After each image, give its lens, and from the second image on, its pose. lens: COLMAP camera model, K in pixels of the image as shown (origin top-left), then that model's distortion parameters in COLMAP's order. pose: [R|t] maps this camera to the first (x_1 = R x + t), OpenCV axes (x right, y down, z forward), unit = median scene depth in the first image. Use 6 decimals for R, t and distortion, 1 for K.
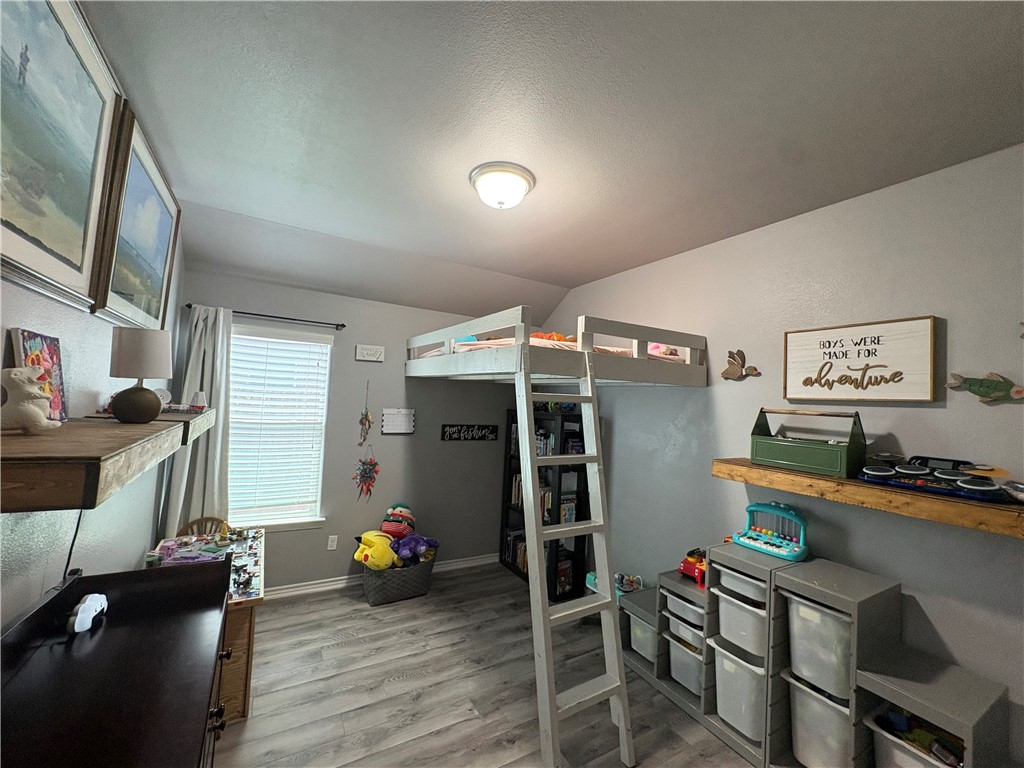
lens RADIAL K [[408.3, 0, 508.4], [0, 408.3, 377.7], [0, 0, 1]] dist [-0.000326, -0.000004]
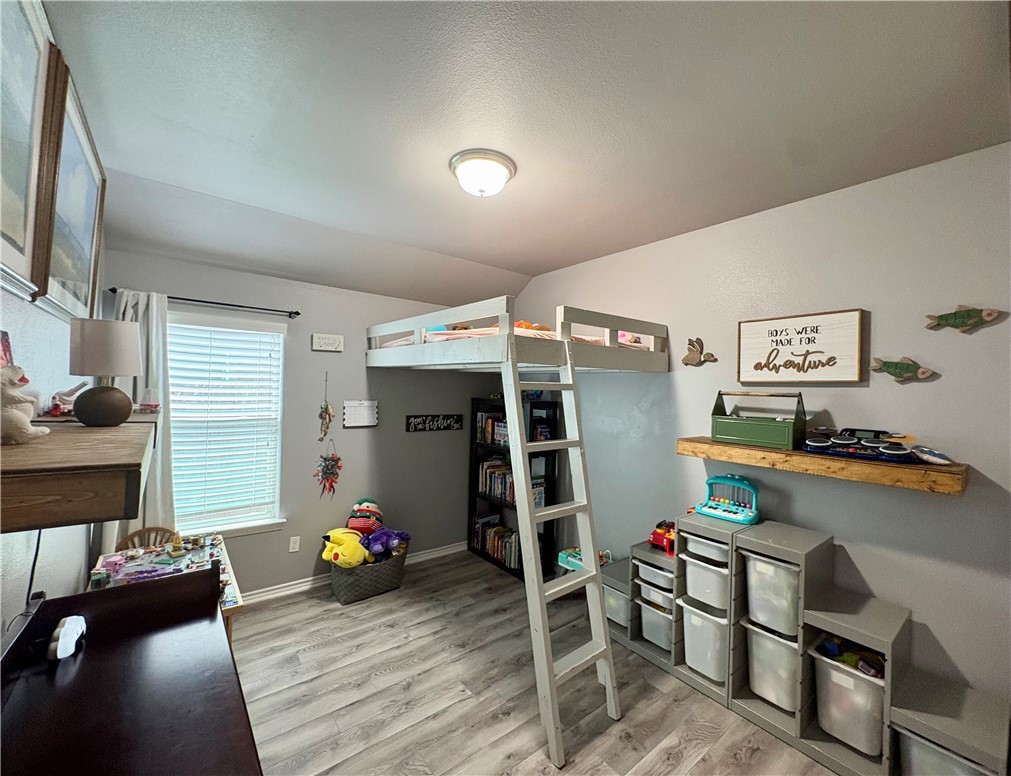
lens RADIAL K [[418.6, 0, 507.2], [0, 418.6, 380.5], [0, 0, 1]] dist [0.000275, -0.000544]
pose [[0.987492, -0.021839, 0.156146, -0.129602], [0.015690, 0.999056, 0.040504, -0.008869], [-0.156884, -0.037547, 0.986903, -0.029396]]
